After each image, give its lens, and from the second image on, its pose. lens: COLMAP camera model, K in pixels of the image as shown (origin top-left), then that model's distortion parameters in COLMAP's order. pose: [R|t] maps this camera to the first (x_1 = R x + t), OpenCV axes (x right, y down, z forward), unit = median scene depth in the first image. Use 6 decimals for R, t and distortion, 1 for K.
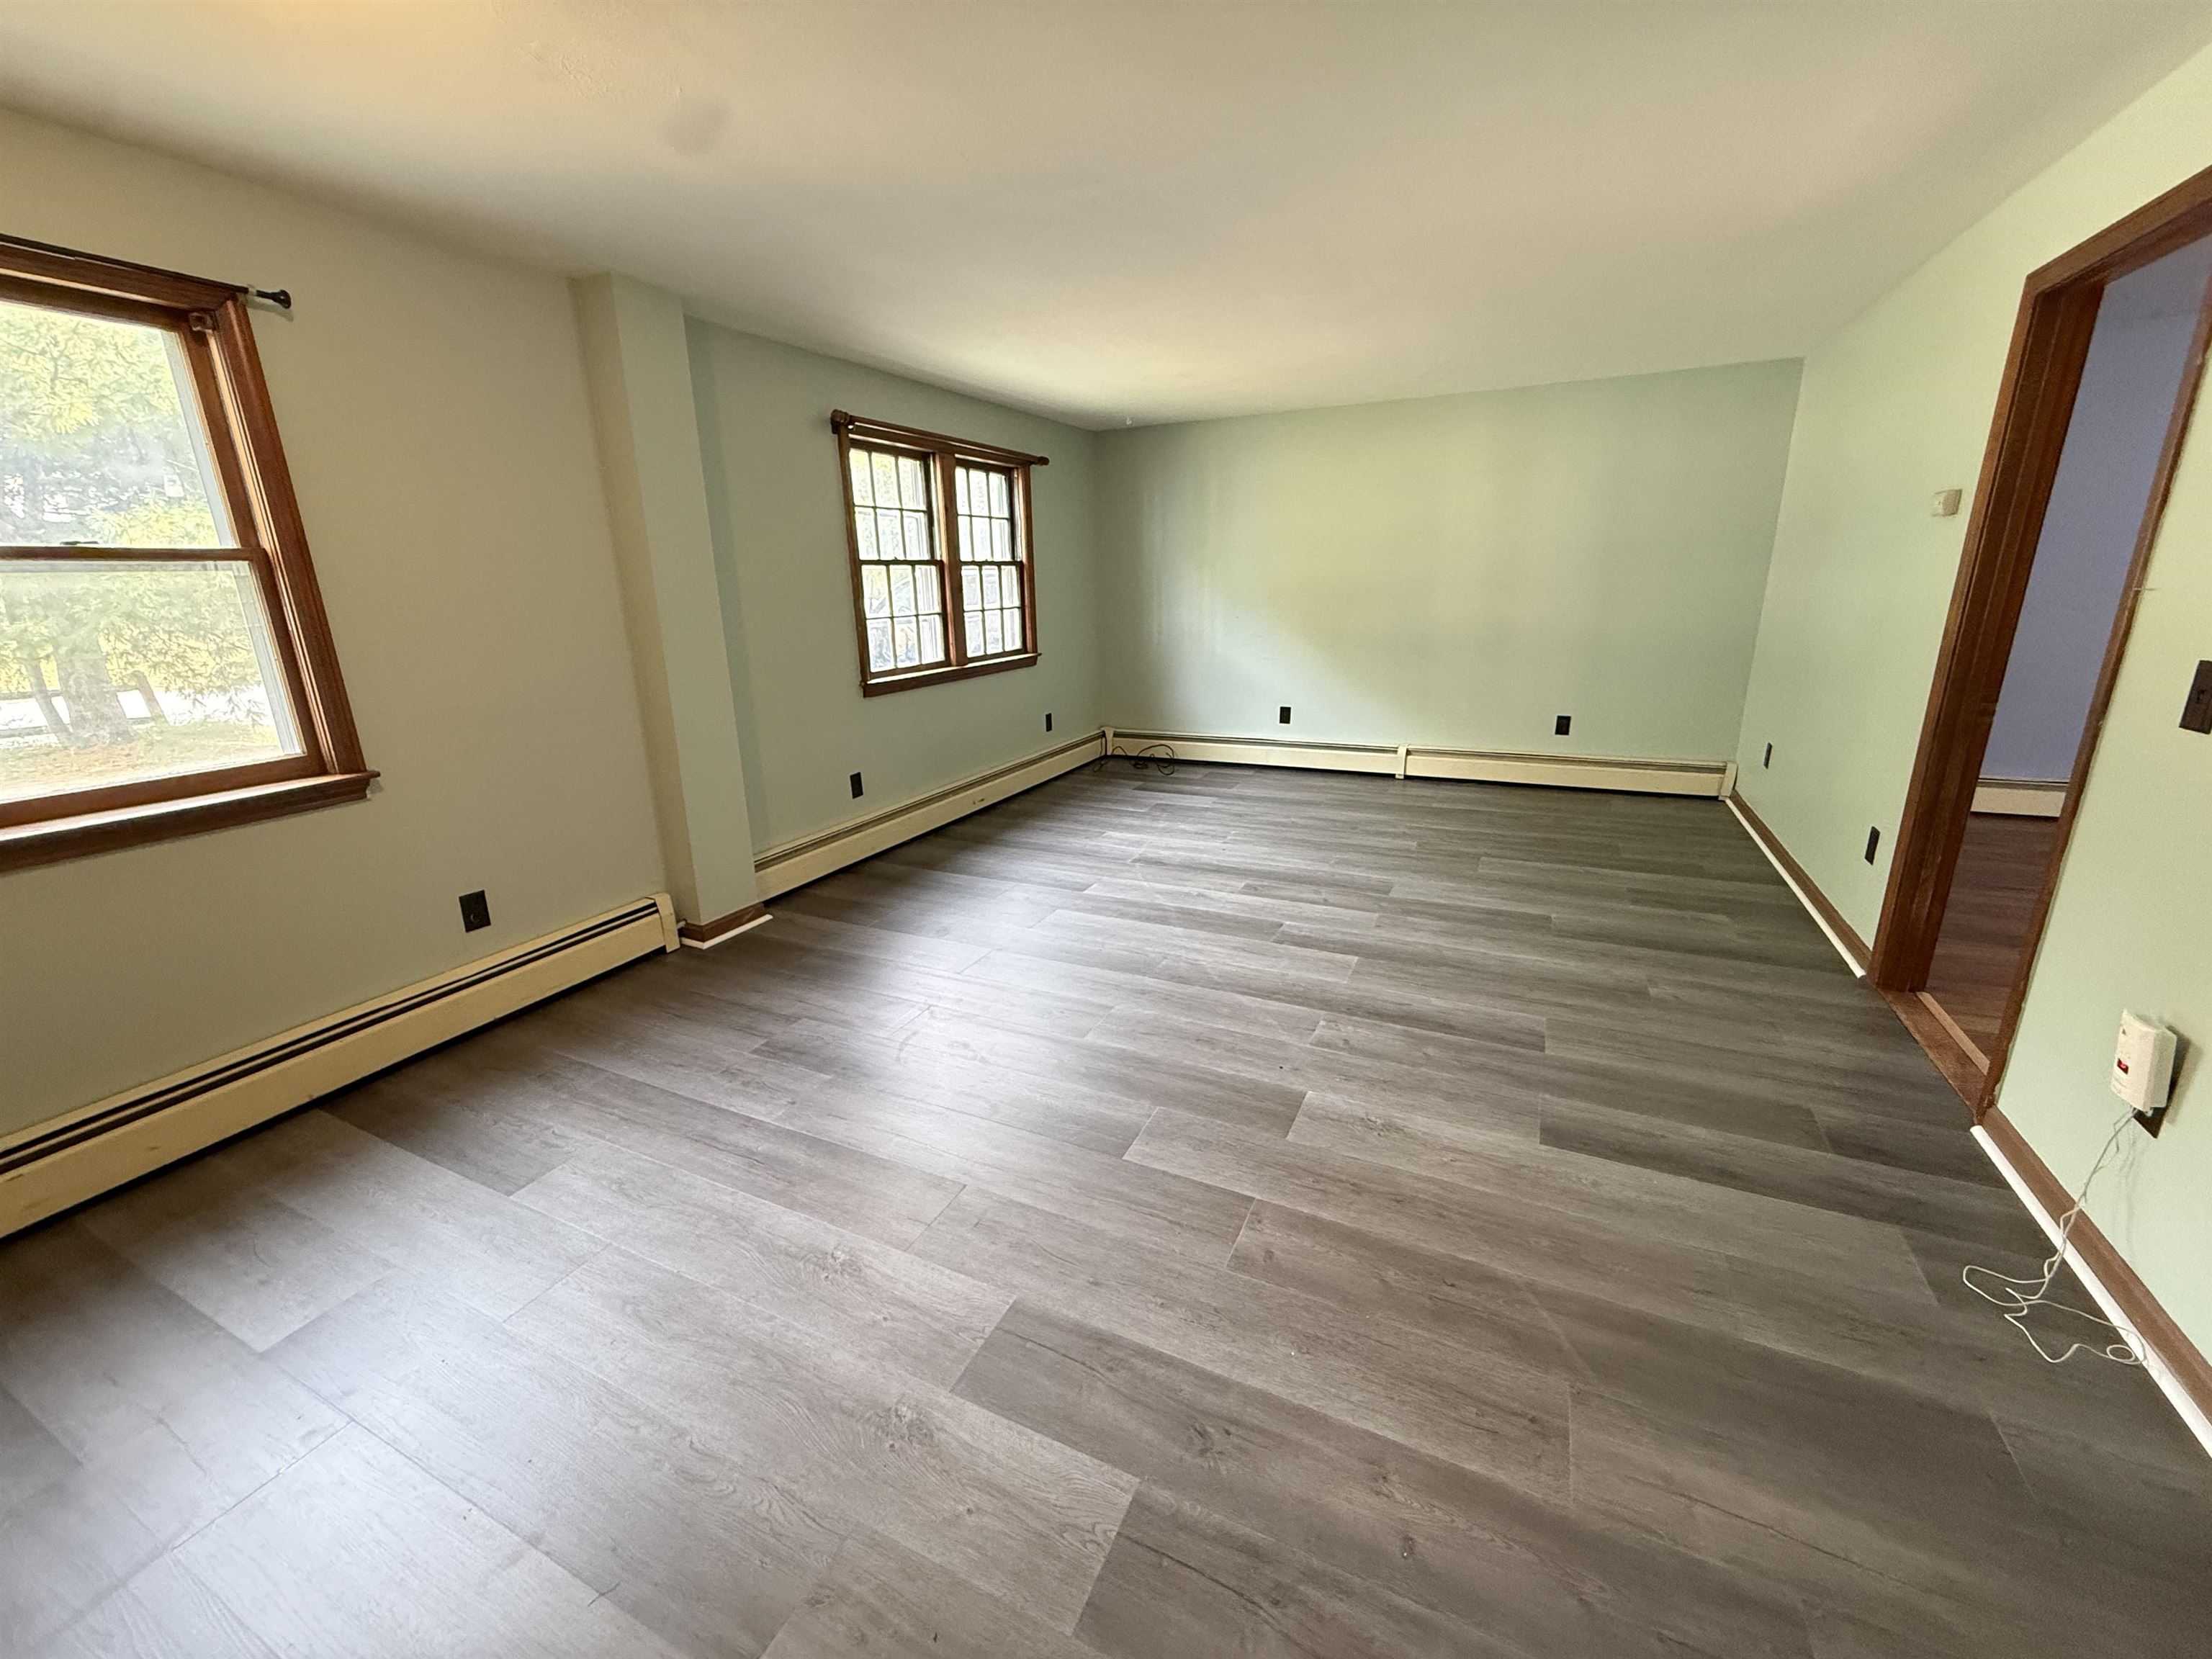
lens RADIAL K [[877.8, 0, 1106.0], [0, 877.8, 829.5], [0, 0, 1]] dist [-0.001090, 0.000108]
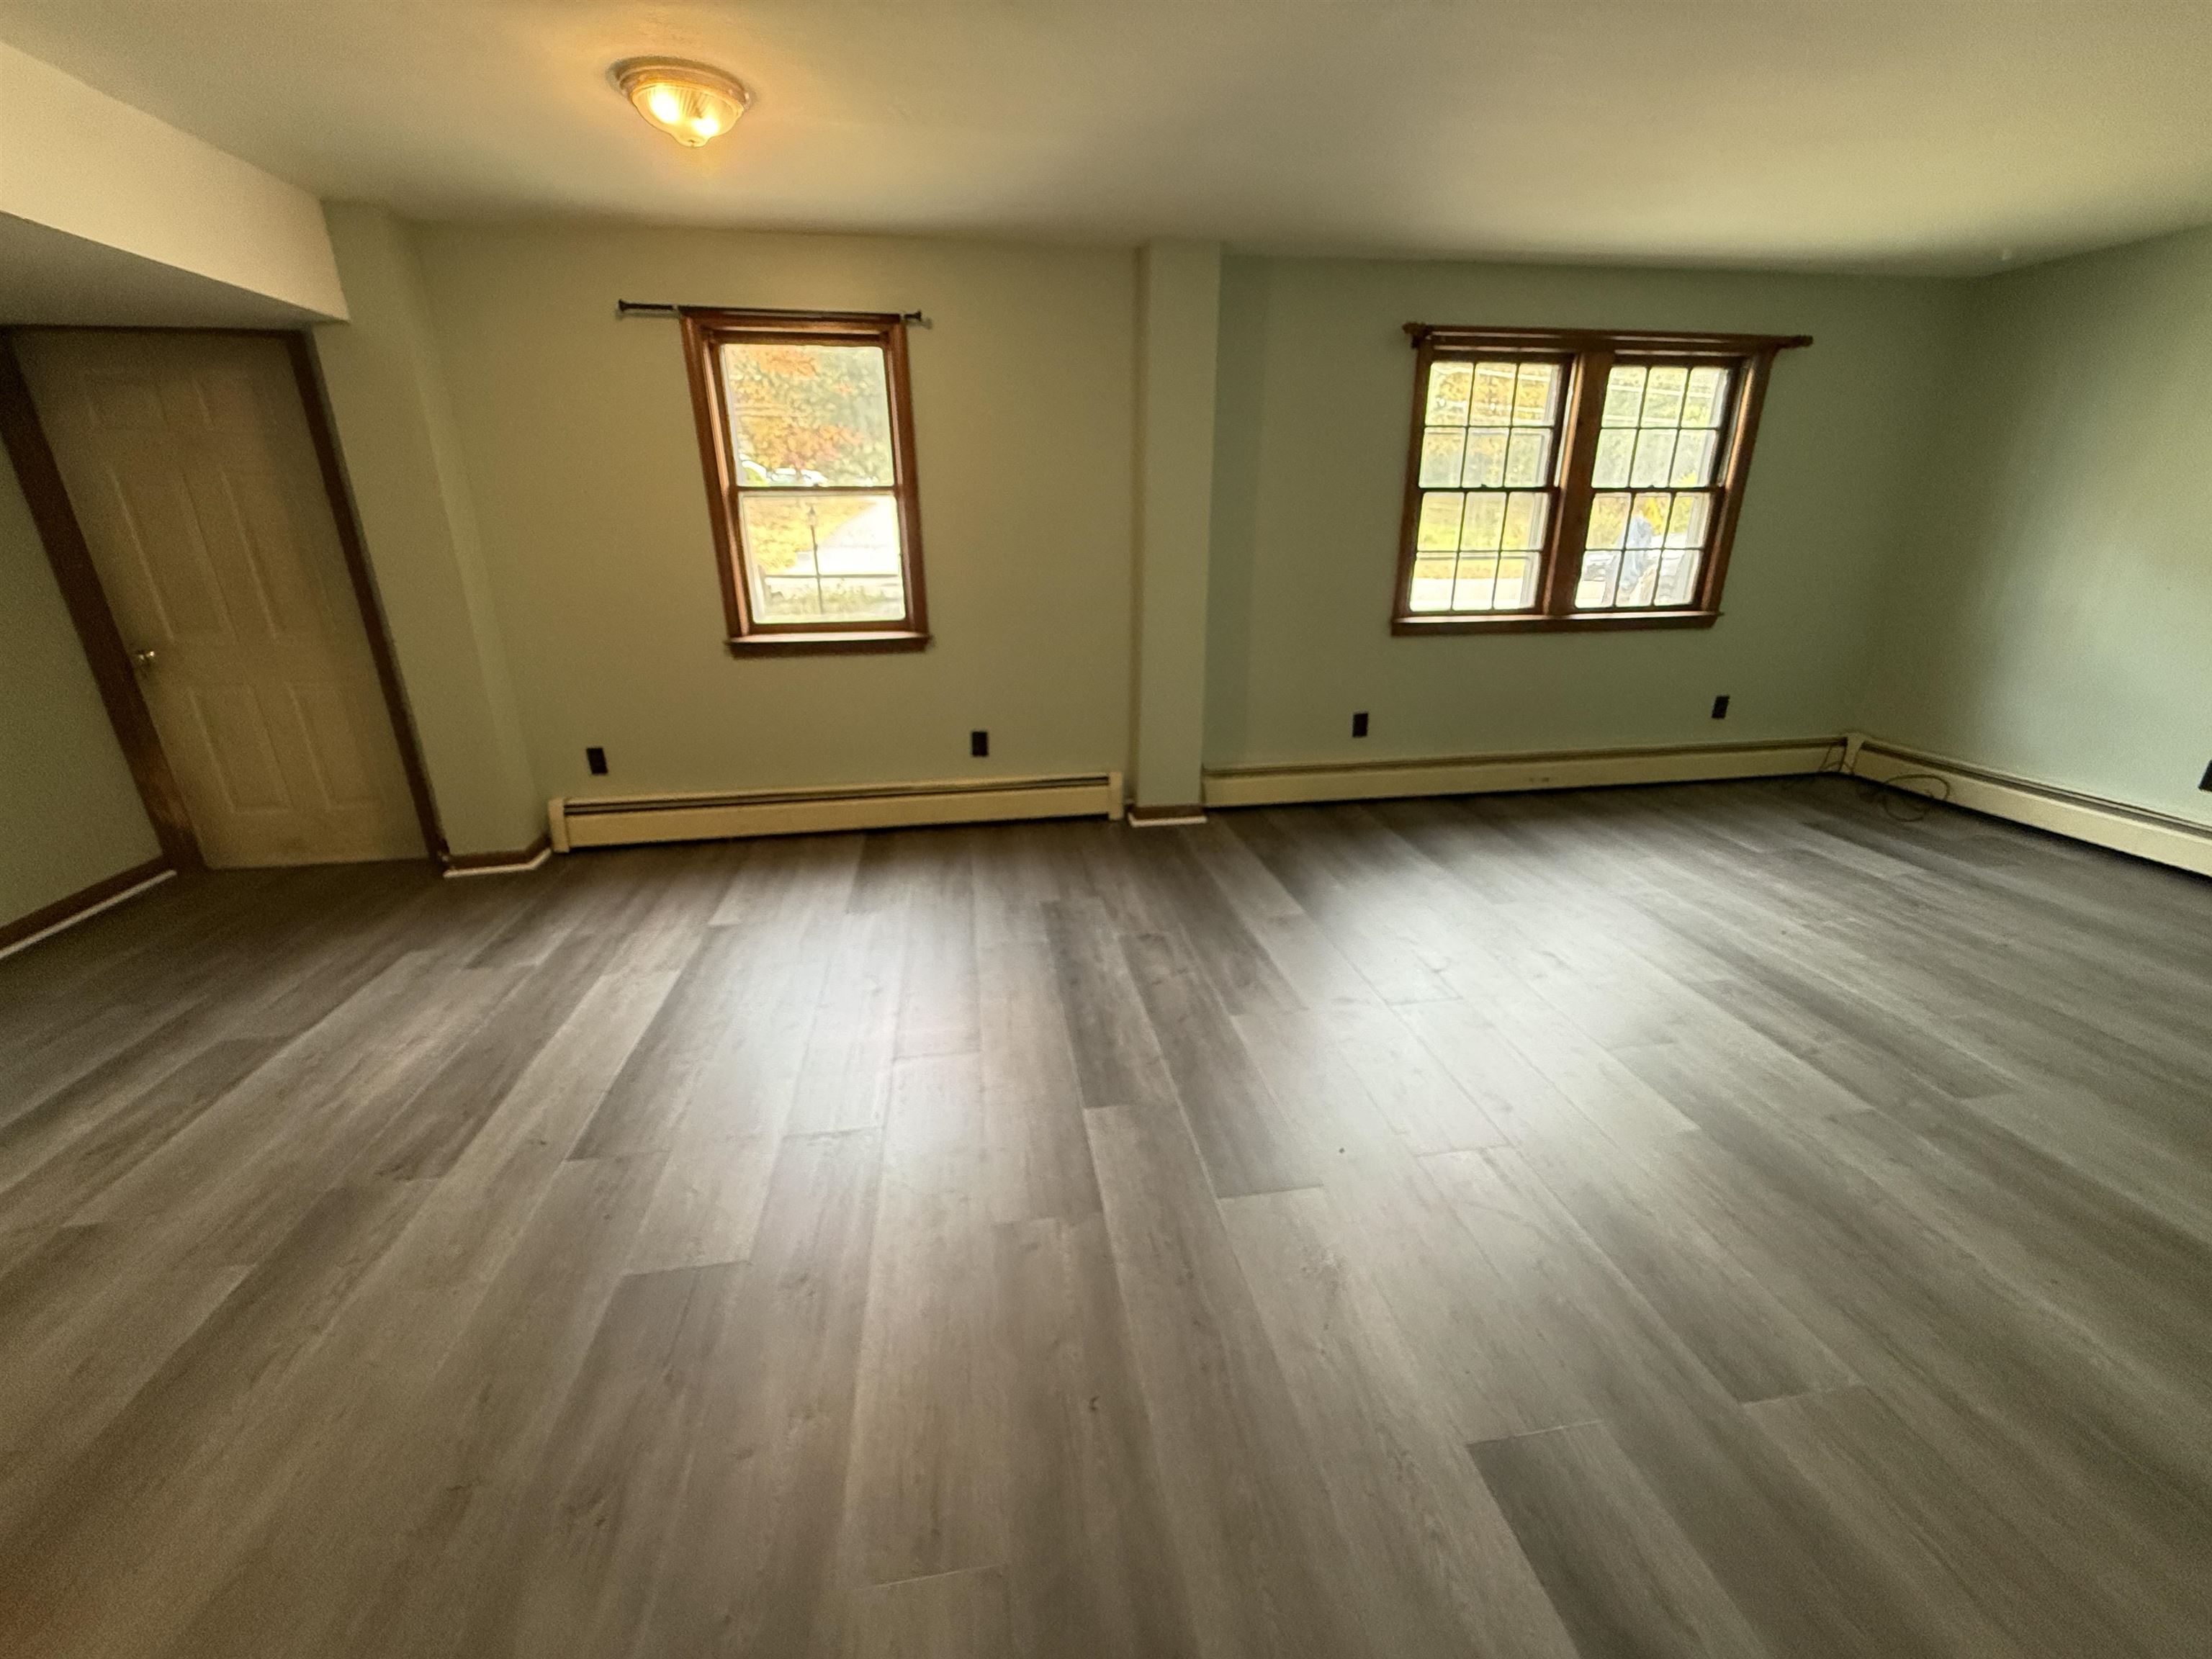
lens RADIAL K [[892.9, 0, 1106.0], [0, 892.9, 829.5], [0, 0, 1]] dist [0.001343, 0.000416]
pose [[0.573267, 0.292470, -0.765393, 0.386952], [-0.234802, 0.953587, 0.188520, -0.067775], [0.785005, 0.071643, 0.615332, 0.201144]]
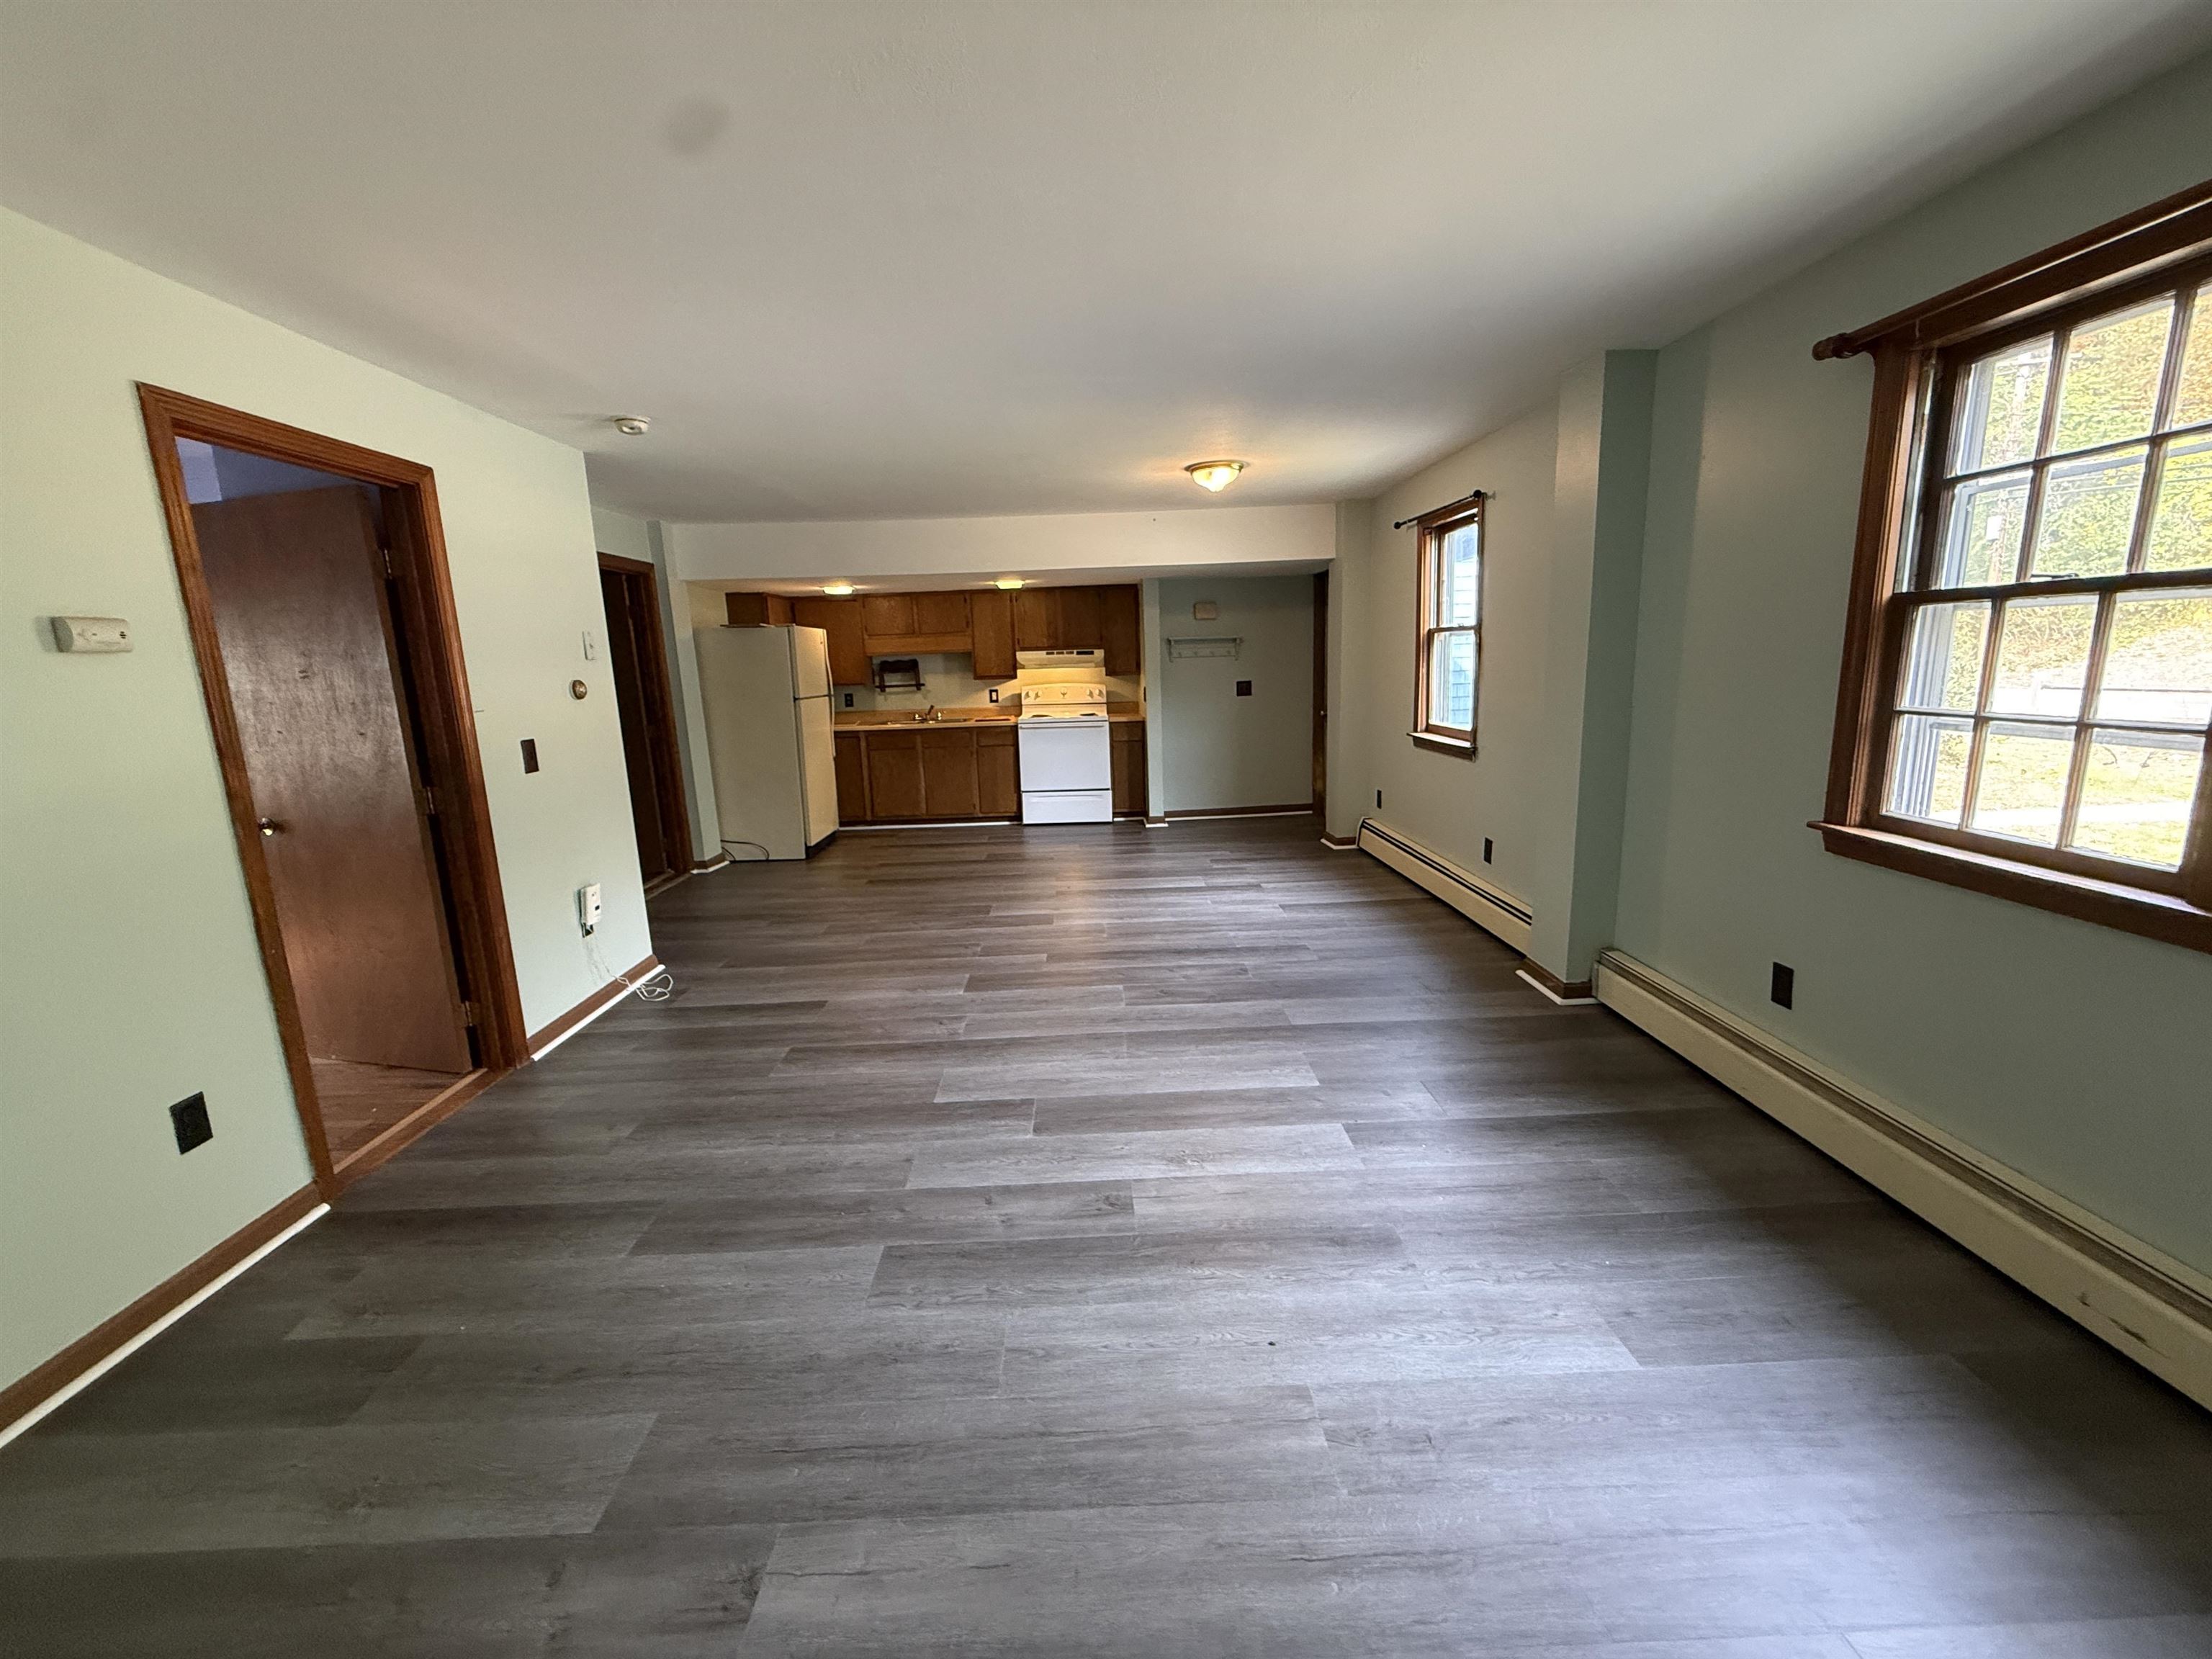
lens RADIAL K [[892.9, 0, 1106.0], [0, 892.9, 829.5], [0, 0, 1]] dist [0.001343, 0.000416]
pose [[-0.889816, 0.145264, -0.432580, 0.395306], [-0.065240, 0.897740, 0.435668, -0.414480], [0.451631, 0.415886, -0.789347, 1.370844]]
